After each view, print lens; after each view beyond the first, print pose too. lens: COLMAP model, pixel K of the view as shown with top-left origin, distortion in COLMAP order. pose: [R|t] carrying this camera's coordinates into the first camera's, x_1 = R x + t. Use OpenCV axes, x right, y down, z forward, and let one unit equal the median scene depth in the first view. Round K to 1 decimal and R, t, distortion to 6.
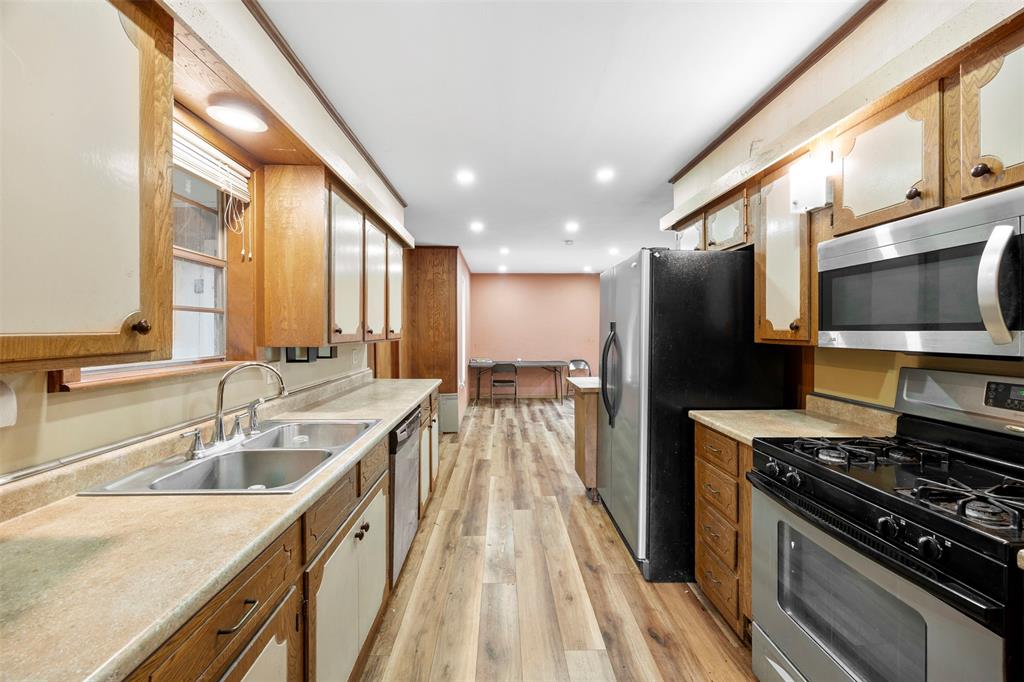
lens RADIAL K [[391.5, 0, 502.5], [0, 391.5, 334.5], [0, 0, 1]] dist [-0.004206, 0.000208]
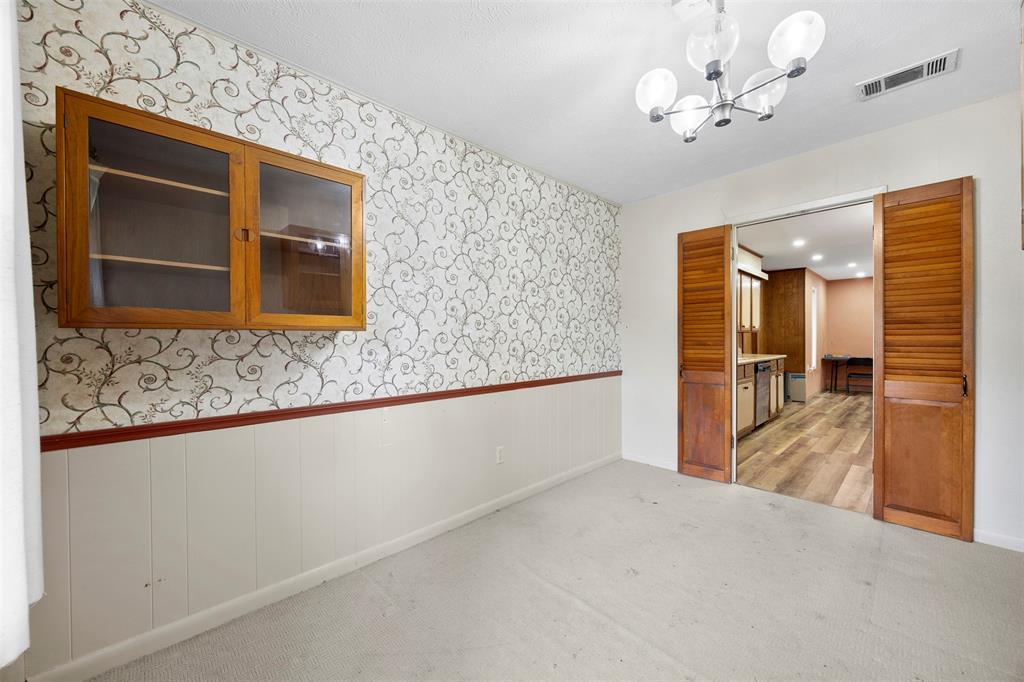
lens RADIAL K [[391.5, 0, 516.3], [0, 391.5, 343.7], [0, 0, 1]] dist [-0.004206, 0.000208]
pose [[0.693457, 0.005370, -0.720478, 0.159995], [-0.001794, 0.999982, 0.005728, 0.035442], [0.720495, -0.002680, 0.693454, -0.642410]]
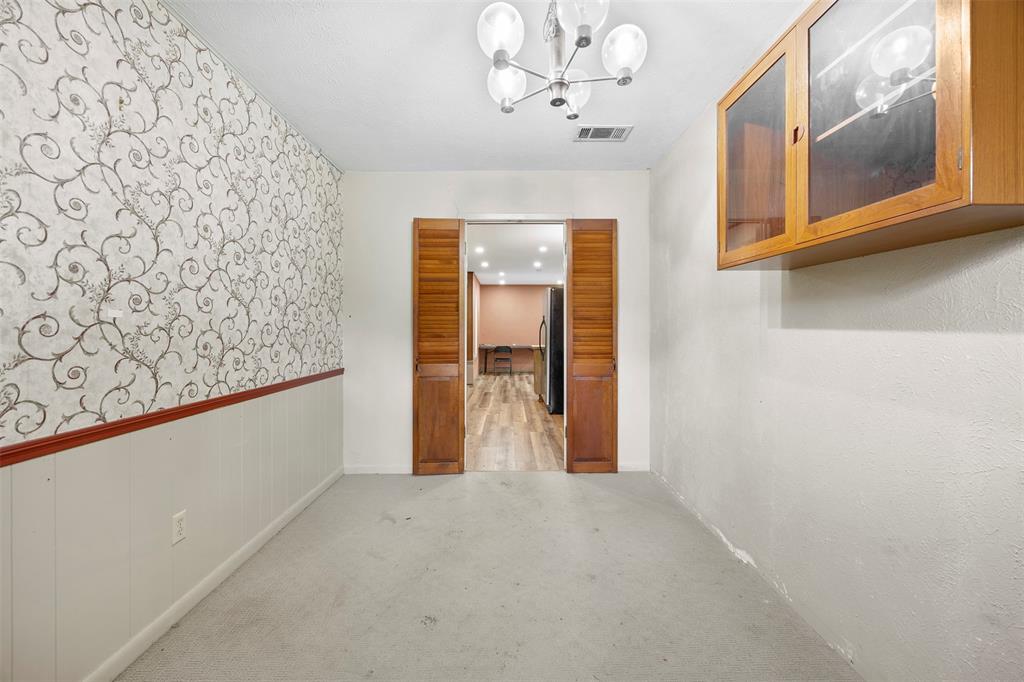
lens RADIAL K [[391.5, 0, 512.9], [0, 391.5, 329.7], [0, 0, 1]] dist [-0.004206, 0.000208]
pose [[0.999966, 0.000645, 0.008227, 0.037593], [-0.000552, 0.999936, -0.011292, 0.035954], [-0.008234, 0.011287, 0.999902, -0.608074]]
